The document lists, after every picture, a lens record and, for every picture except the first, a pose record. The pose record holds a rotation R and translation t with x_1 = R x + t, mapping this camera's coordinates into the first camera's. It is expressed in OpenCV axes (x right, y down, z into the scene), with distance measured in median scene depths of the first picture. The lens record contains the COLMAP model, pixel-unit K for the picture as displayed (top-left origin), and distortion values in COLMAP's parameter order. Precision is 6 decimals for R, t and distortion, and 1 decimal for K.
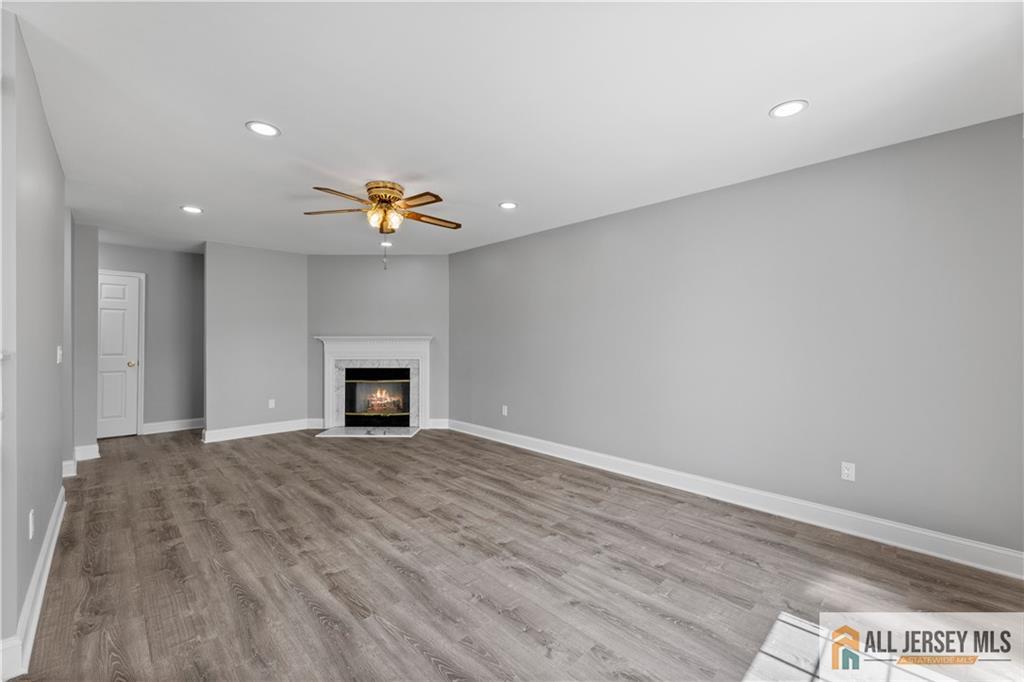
lens RADIAL K [[418.6, 0, 514.0], [0, 418.6, 348.4], [0, 0, 1]] dist [-0.001106, -0.000016]
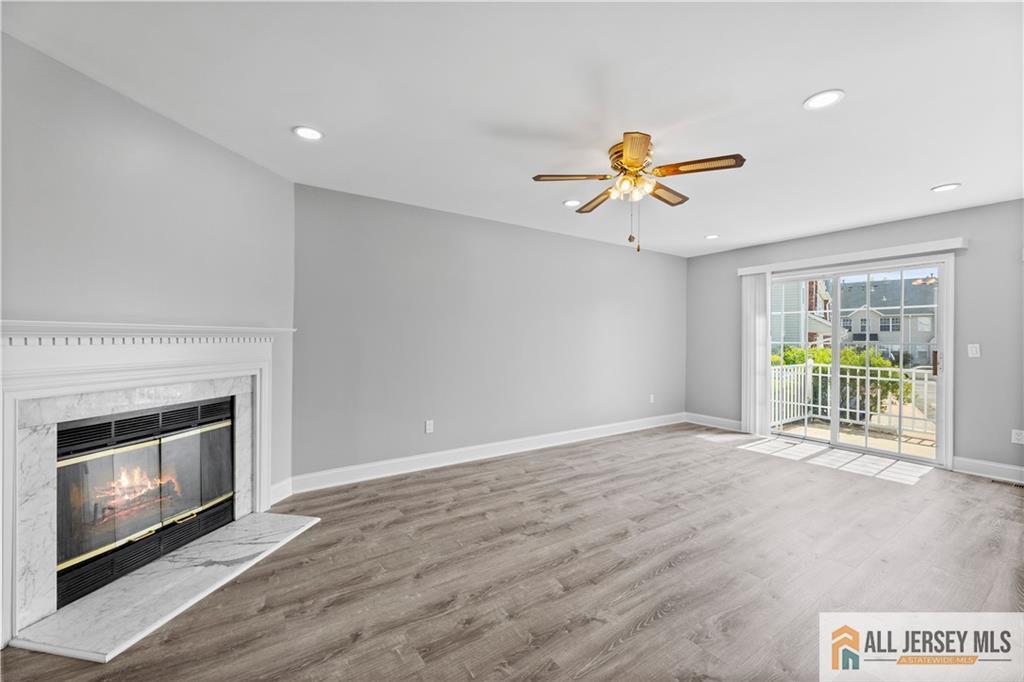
lens RADIAL K [[418.6, 0, 514.0], [0, 418.6, 348.4], [0, 0, 1]] dist [-0.001106, -0.000016]
pose [[0.170797, -0.022844, 0.985041, -0.916799], [0.020079, 0.999604, 0.019701, -0.010637], [-0.985102, 0.016413, 0.171188, 0.860522]]
